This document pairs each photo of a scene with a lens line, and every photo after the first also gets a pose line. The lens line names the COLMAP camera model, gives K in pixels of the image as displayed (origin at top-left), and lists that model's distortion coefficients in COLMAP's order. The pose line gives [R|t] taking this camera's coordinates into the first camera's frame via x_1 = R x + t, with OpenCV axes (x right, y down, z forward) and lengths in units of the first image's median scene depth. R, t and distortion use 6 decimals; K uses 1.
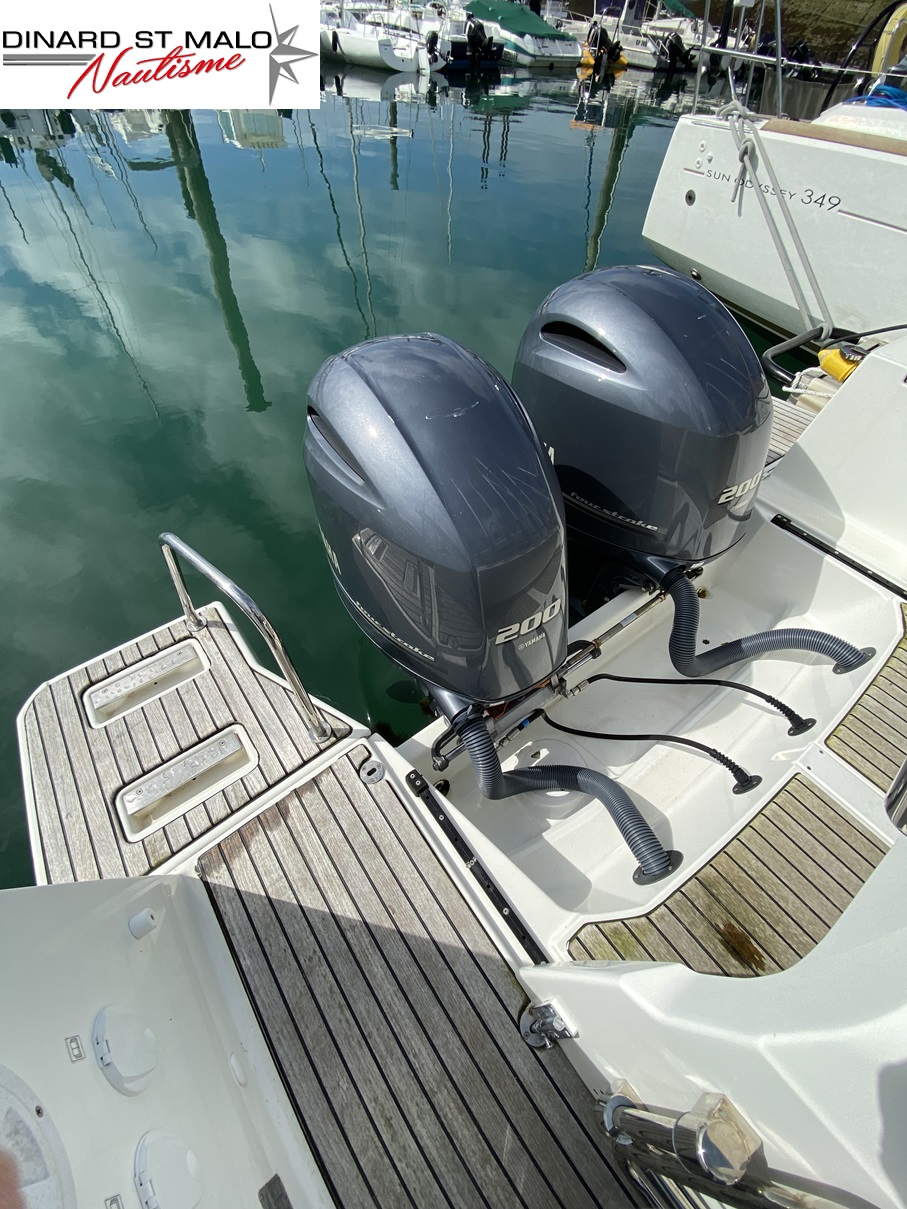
lens RADIAL K [[497.2, 0, 453.5], [0, 497.2, 604.5], [0, 0, 1]] dist [-0.001130, -0.013102]
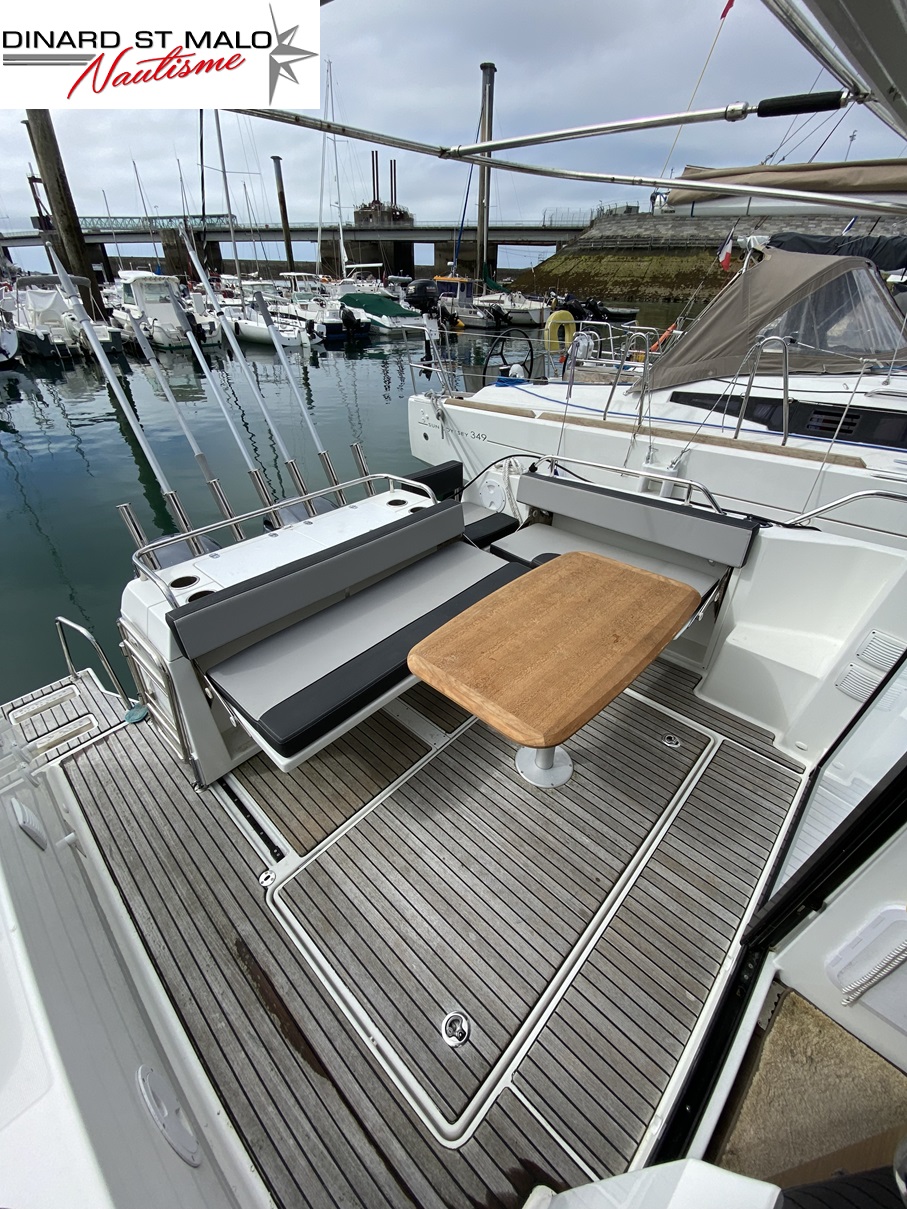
lens RADIAL K [[497.2, 0, 453.5], [0, 497.2, 604.5], [0, 0, 1]] dist [-0.001130, -0.013102]
pose [[0.985877, -0.108601, 0.127487, 0.092089], [0.142406, 0.944232, -0.296896, 0.071039], [-0.088134, 0.310858, 0.946361, -0.132806]]
